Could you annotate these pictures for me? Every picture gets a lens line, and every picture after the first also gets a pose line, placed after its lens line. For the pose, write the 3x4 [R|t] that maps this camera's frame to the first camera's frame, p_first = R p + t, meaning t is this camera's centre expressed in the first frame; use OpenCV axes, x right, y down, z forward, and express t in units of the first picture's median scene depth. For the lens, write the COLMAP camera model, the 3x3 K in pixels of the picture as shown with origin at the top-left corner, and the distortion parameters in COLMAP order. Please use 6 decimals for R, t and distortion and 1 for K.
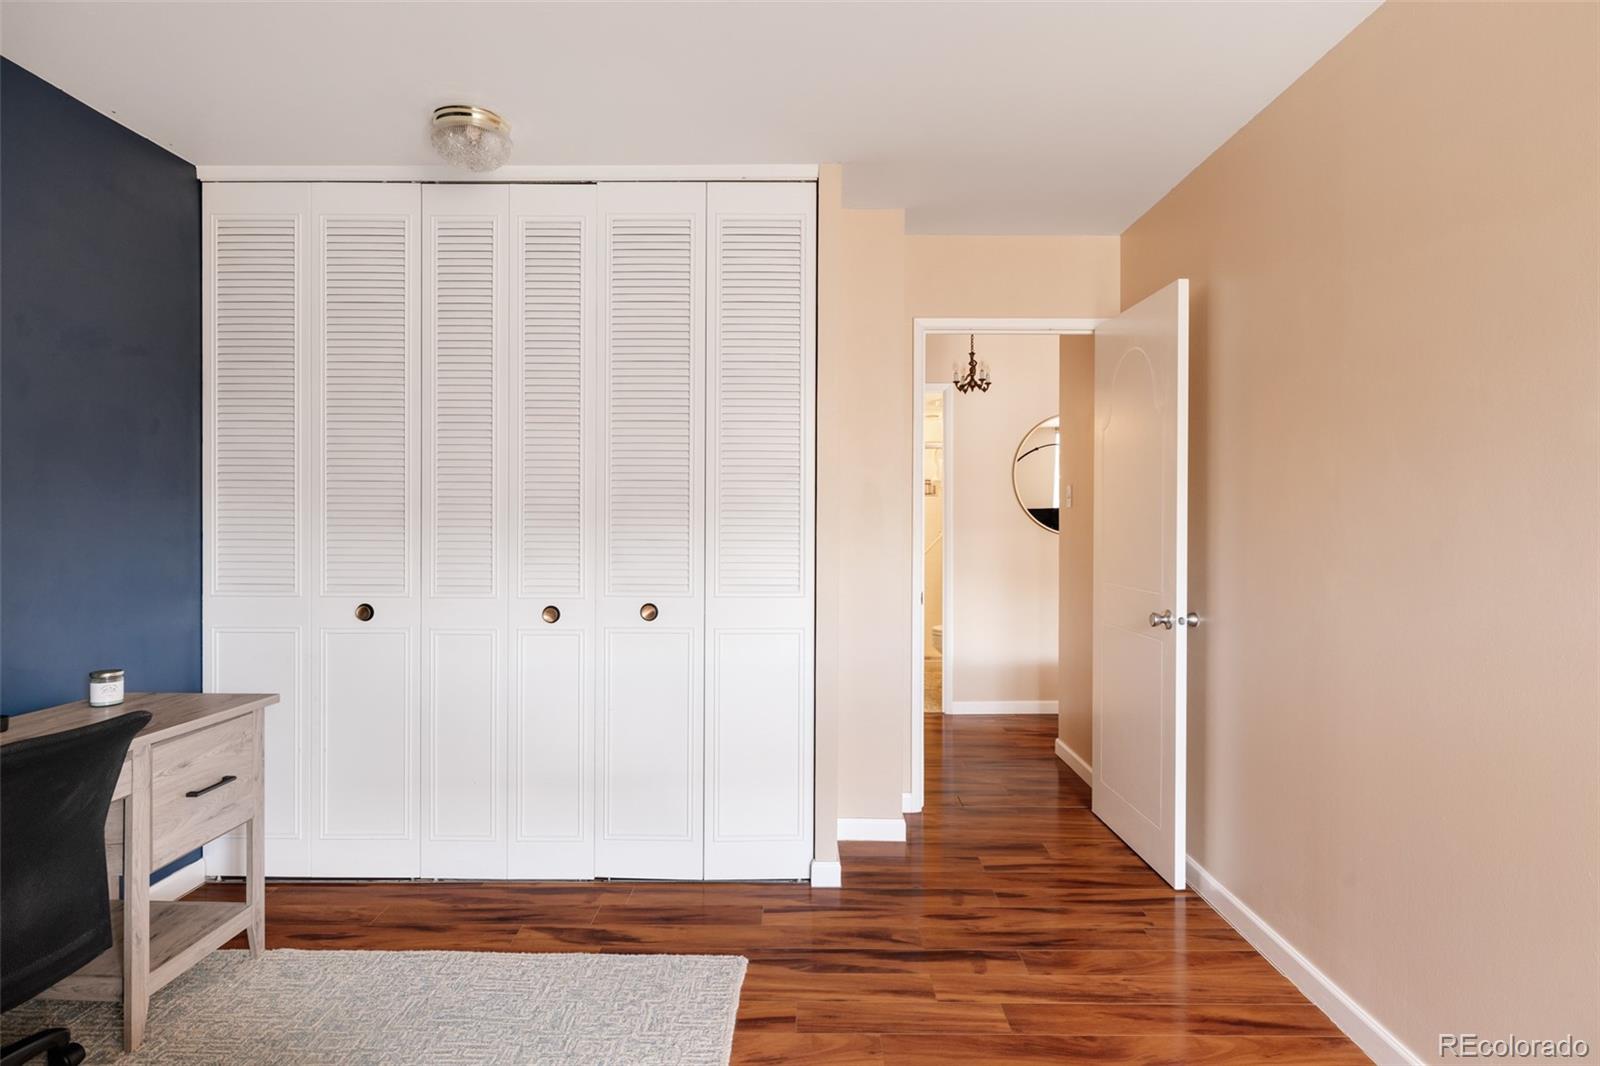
lens RADIAL K [[873.9, 0, 795.2], [0, 873.9, 519.3], [0, 0, 1]] dist [0.002770, -0.001342]
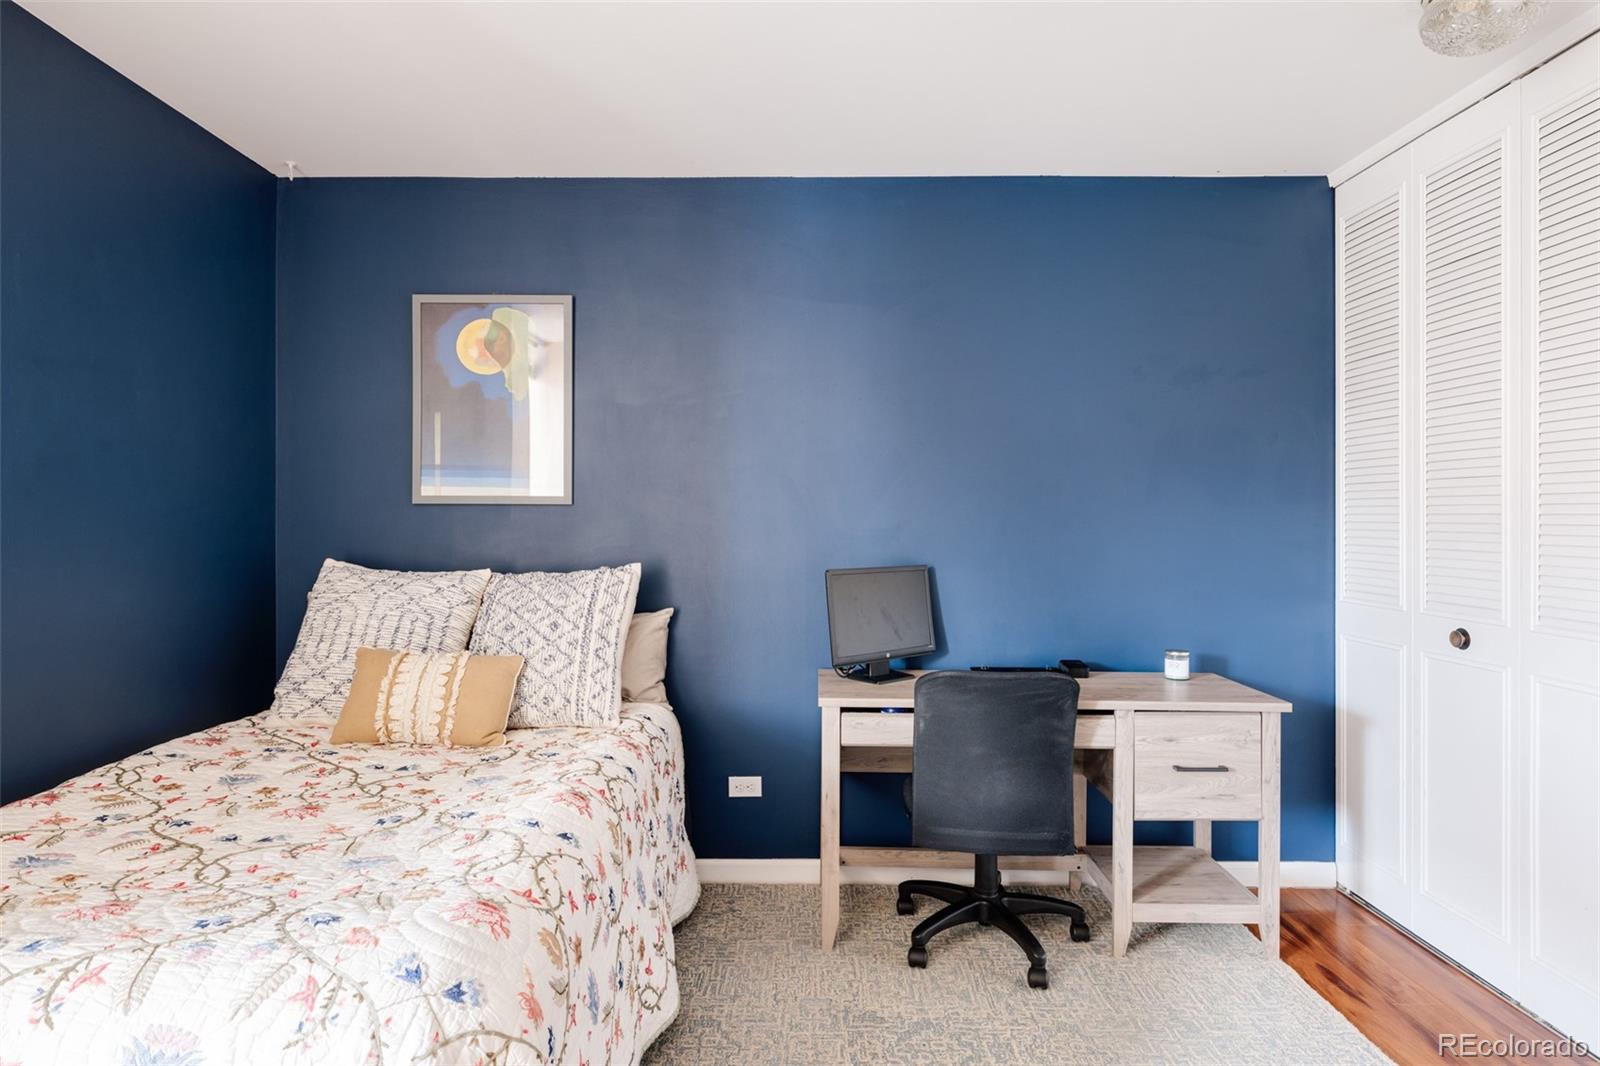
lens RADIAL K [[873.9, 0, 795.2], [0, 873.9, 524.5], [0, 0, 1]] dist [0.002770, -0.001342]
pose [[0.003184, 0.004529, -0.999985, 0.335953], [-0.006330, 0.999970, 0.004508, -0.000371], [0.999975, 0.006315, 0.003212, 0.393161]]
